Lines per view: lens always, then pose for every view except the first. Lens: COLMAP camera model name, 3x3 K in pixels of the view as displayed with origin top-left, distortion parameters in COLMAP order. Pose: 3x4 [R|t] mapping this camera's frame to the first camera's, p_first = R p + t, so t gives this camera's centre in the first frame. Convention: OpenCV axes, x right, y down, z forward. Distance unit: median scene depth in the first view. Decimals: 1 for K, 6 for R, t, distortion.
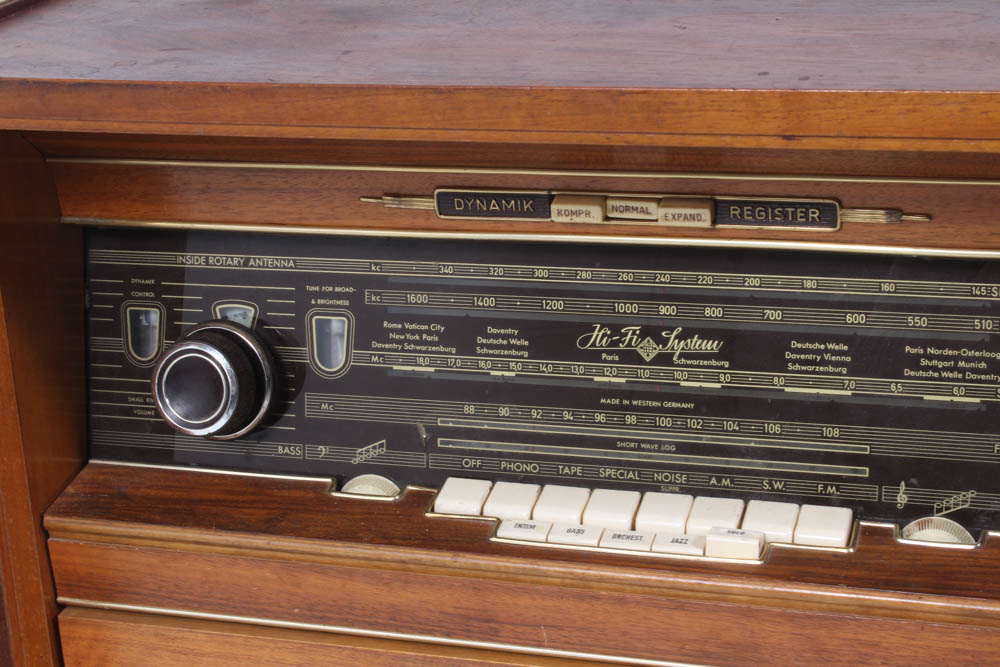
lens RADIAL K [[1905.3, 0, 485.3], [0, 1905.3, 333.4], [0, 0, 1]] dist [0.020171, 0.118848]
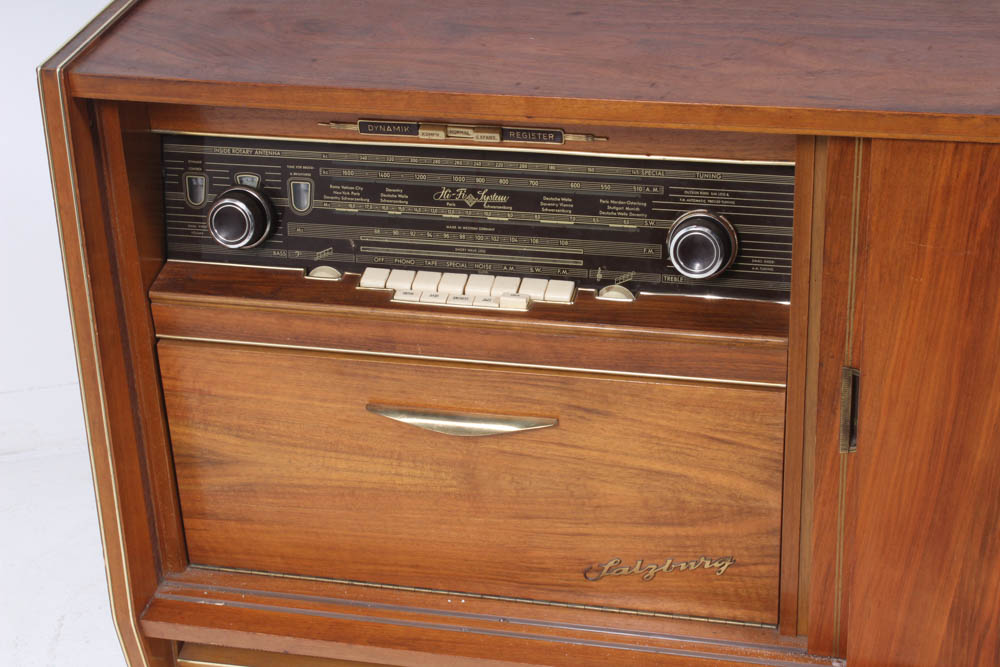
lens RADIAL K [[1905.3, 0, 485.3], [0, 1905.3, 333.4], [0, 0, 1]] dist [0.020171, 0.118848]
pose [[0.997526, -0.023025, 0.066415, -0.030840], [0.012815, 0.988566, 0.150243, -0.149995], [-0.069115, -0.149021, 0.986416, -0.929887]]
